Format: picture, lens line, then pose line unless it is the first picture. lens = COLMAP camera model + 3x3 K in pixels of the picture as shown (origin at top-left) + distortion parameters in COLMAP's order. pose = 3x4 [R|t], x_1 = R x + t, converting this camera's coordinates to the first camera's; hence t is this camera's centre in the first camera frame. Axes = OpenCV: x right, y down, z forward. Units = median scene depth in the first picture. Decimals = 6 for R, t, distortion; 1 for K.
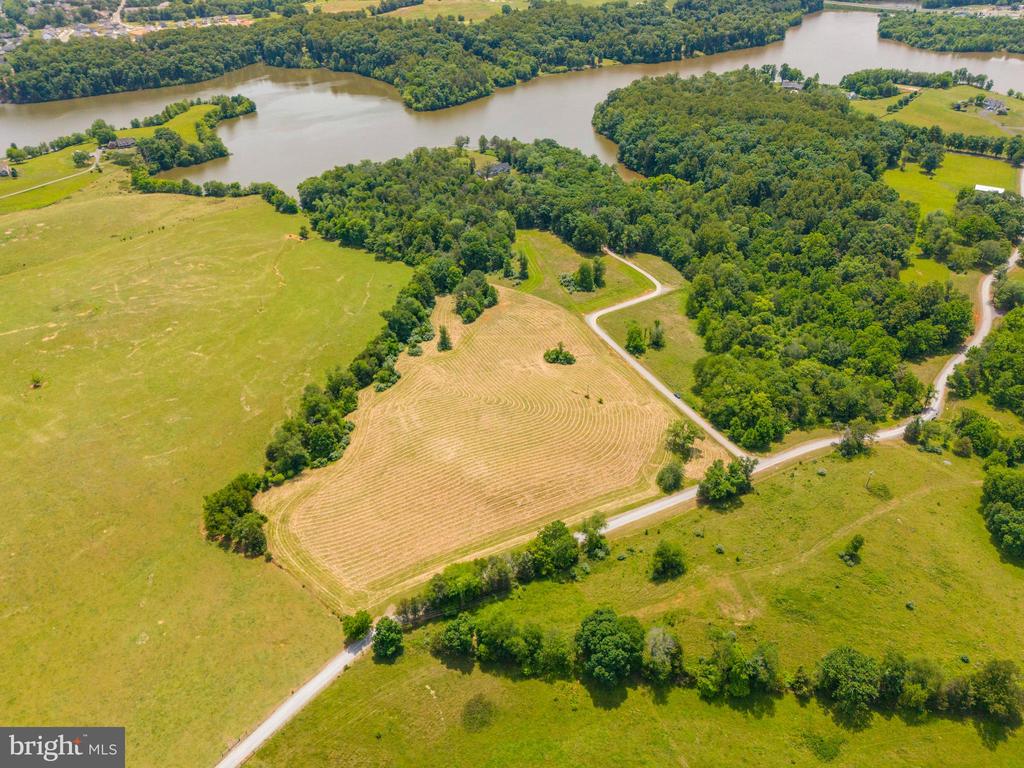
lens RADIAL K [[751.9, 0, 514.2], [0, 751.9, 382.5], [0, 0, 1]] dist [0.074923, -0.066678]
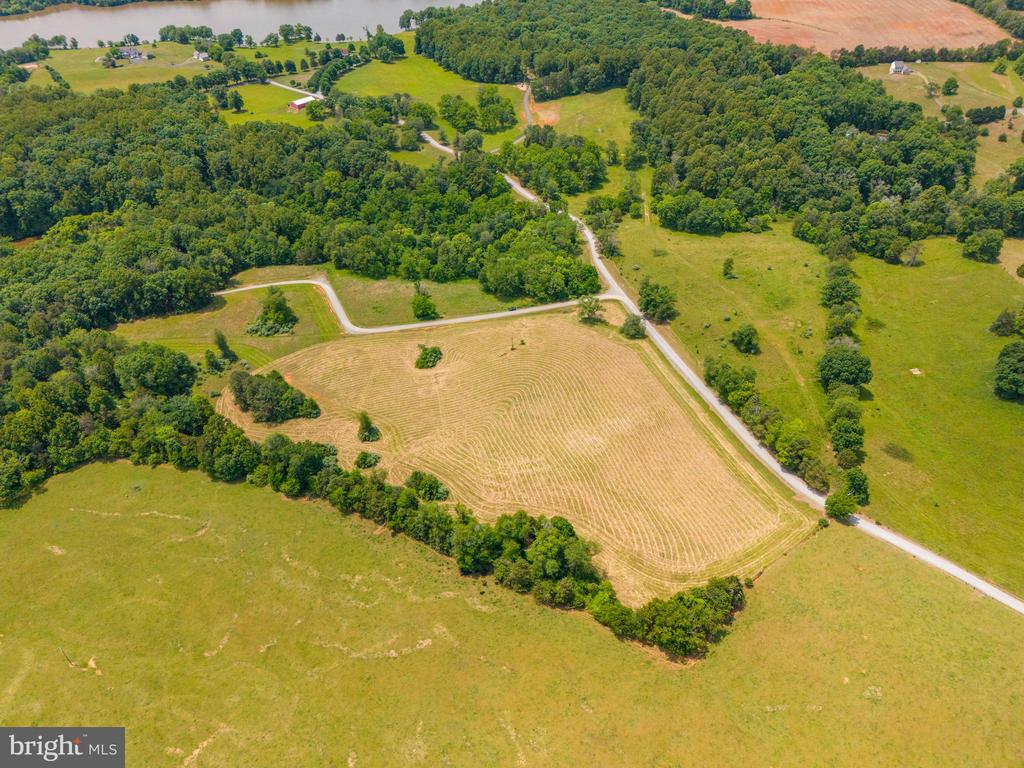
lens RADIAL K [[751.9, 0, 514.2], [0, 751.9, 382.5], [0, 0, 1]] dist [0.074923, -0.066678]
pose [[0.209418, -0.598462, 0.773296, -0.549710], [0.570484, 0.717067, 0.400452, -0.272134], [-0.794161, 0.357291, 0.491580, 0.402725]]
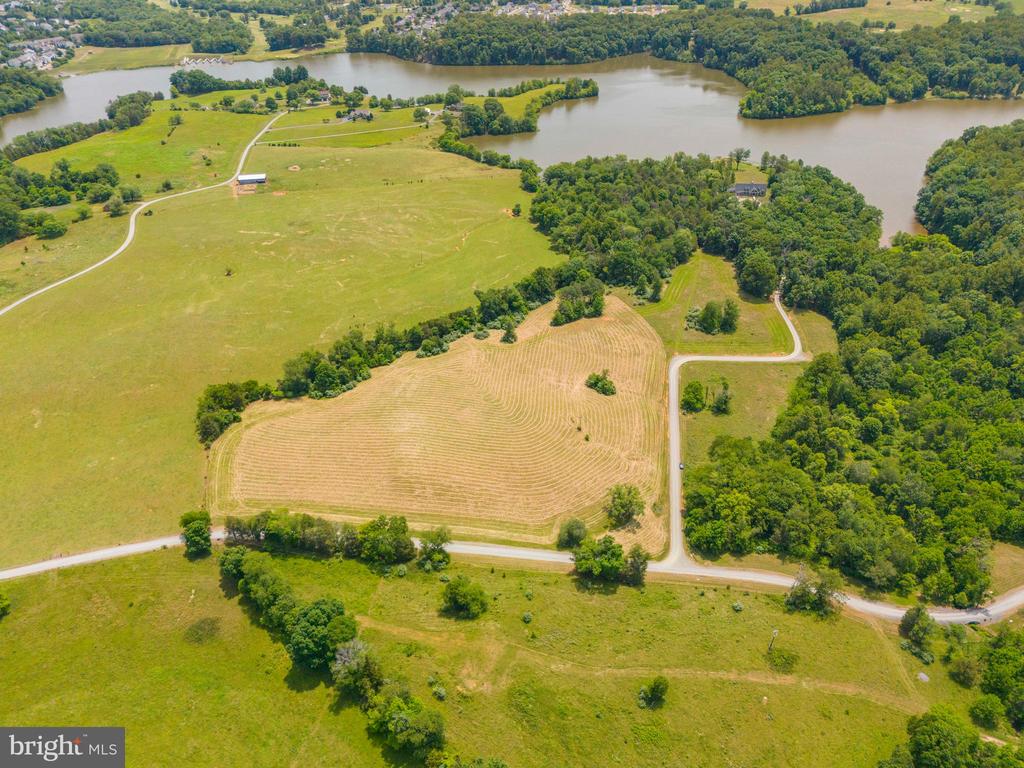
lens RADIAL K [[751.9, 0, 514.2], [0, 751.9, 382.5], [0, 0, 1]] dist [0.074923, -0.066678]
pose [[0.816509, 0.319345, -0.480970, 0.360403], [-0.315392, 0.944520, 0.091705, -0.074933], [0.483571, 0.076816, 0.871928, 0.104623]]
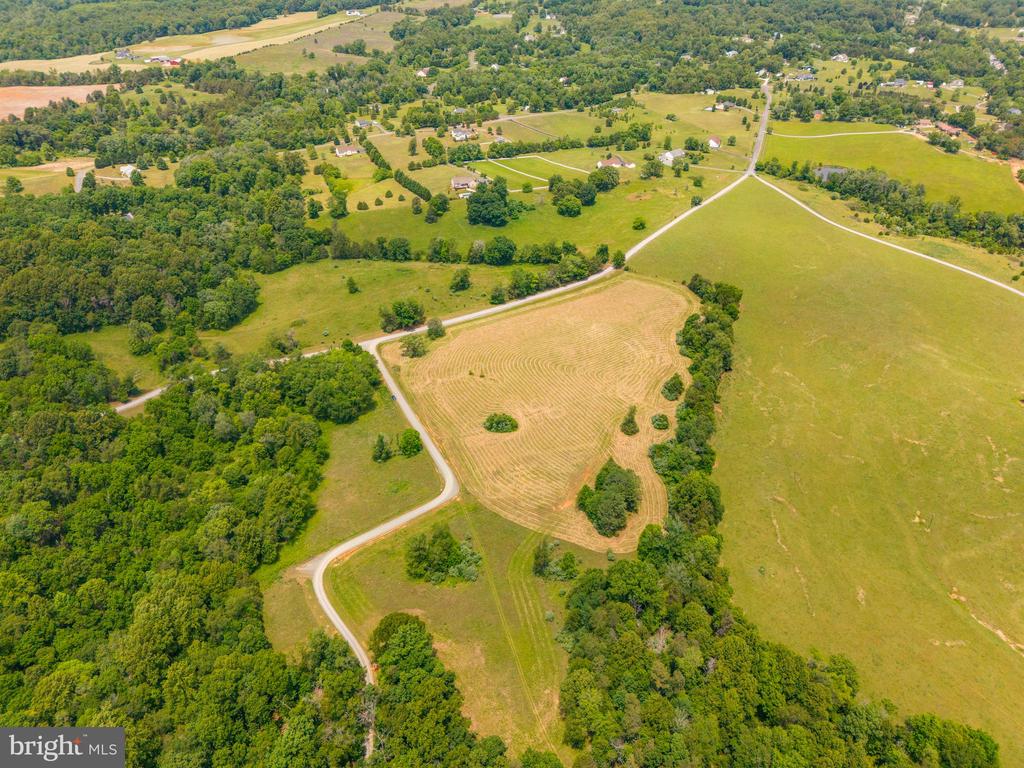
lens RADIAL K [[751.9, 0, 514.2], [0, 751.9, 382.5], [0, 0, 1]] dist [0.074923, -0.066678]
pose [[-0.999800, -0.000374, 0.019984, 0.022063], [0.018185, 0.397909, 0.917245, -0.761420], [-0.008295, 0.917425, -0.397822, 1.119739]]
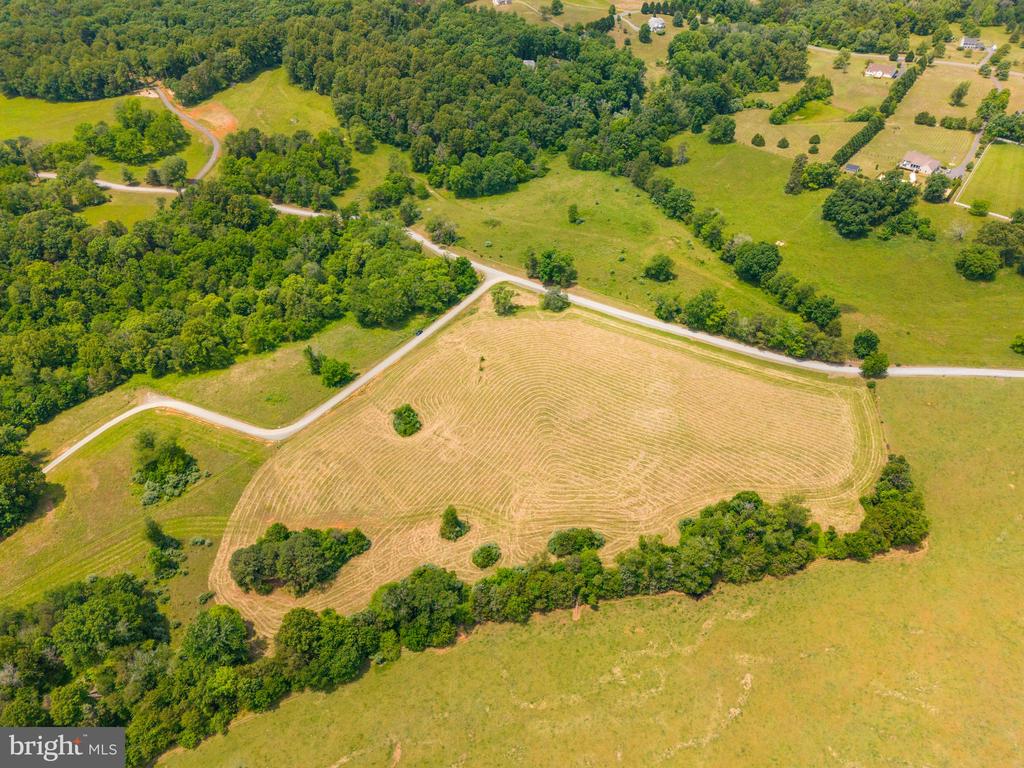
lens RADIAL K [[751.9, 0, 514.2], [0, 751.9, 382.5], [0, 0, 1]] dist [0.074923, -0.066678]
pose [[-0.474128, -0.571545, 0.669730, -0.412271], [0.510789, 0.441016, 0.737970, -0.477374], [-0.717145, 0.691983, 0.082841, 0.704278]]
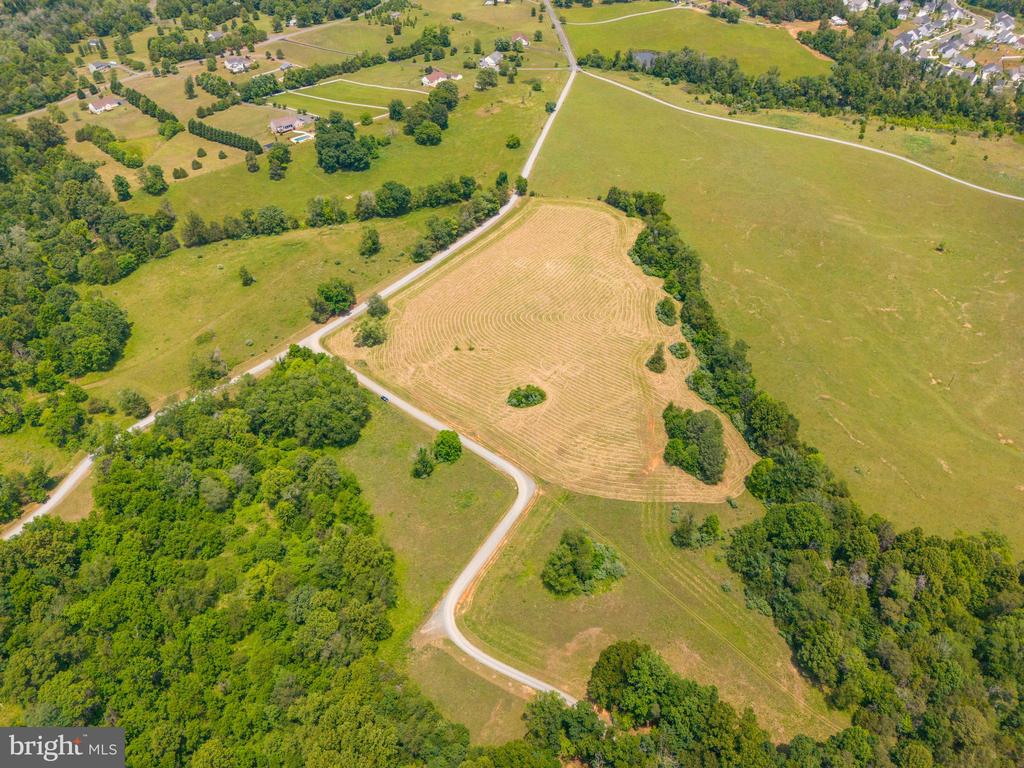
lens RADIAL K [[751.9, 0, 514.2], [0, 751.9, 382.5], [0, 0, 1]] dist [0.074923, -0.066678]
pose [[-0.920964, 0.260996, -0.289322, 0.263777], [-0.202992, 0.312428, 0.927999, -0.687045], [0.332596, 0.913384, -0.234755, 0.998953]]
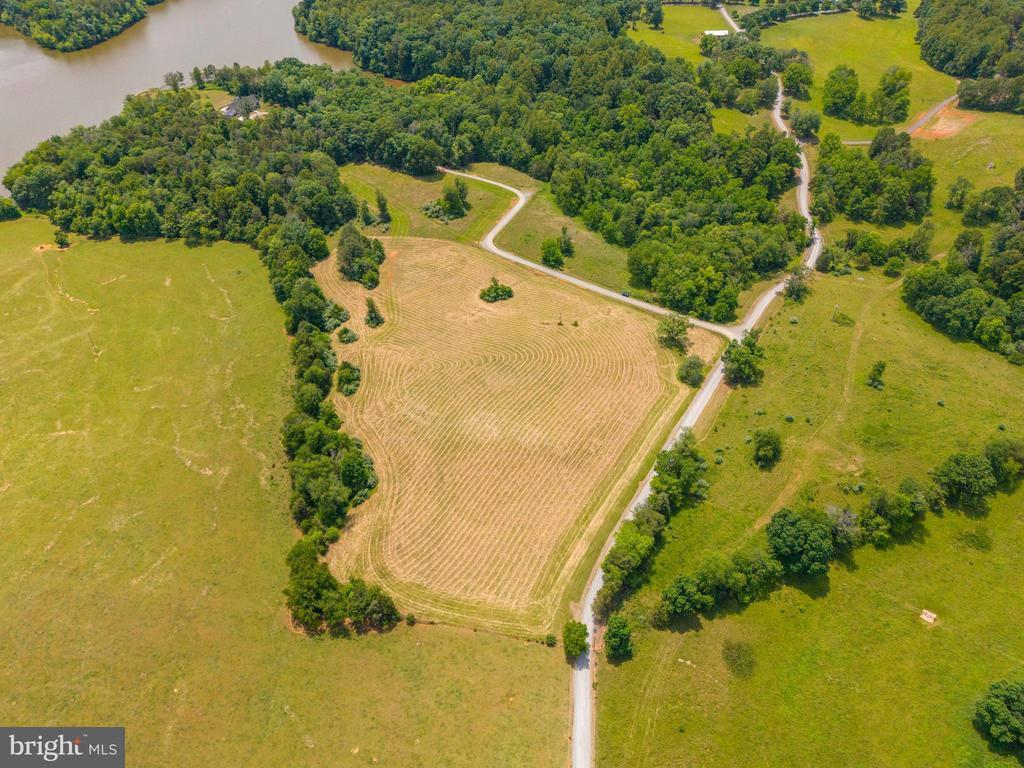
lens RADIAL K [[751.9, 0, 514.2], [0, 751.9, 382.5], [0, 0, 1]] dist [0.074923, -0.066678]
pose [[0.860425, -0.342501, 0.377309, -0.263589], [0.293657, 0.938394, 0.182162, -0.079134], [-0.416456, -0.045937, 0.907995, 0.118081]]
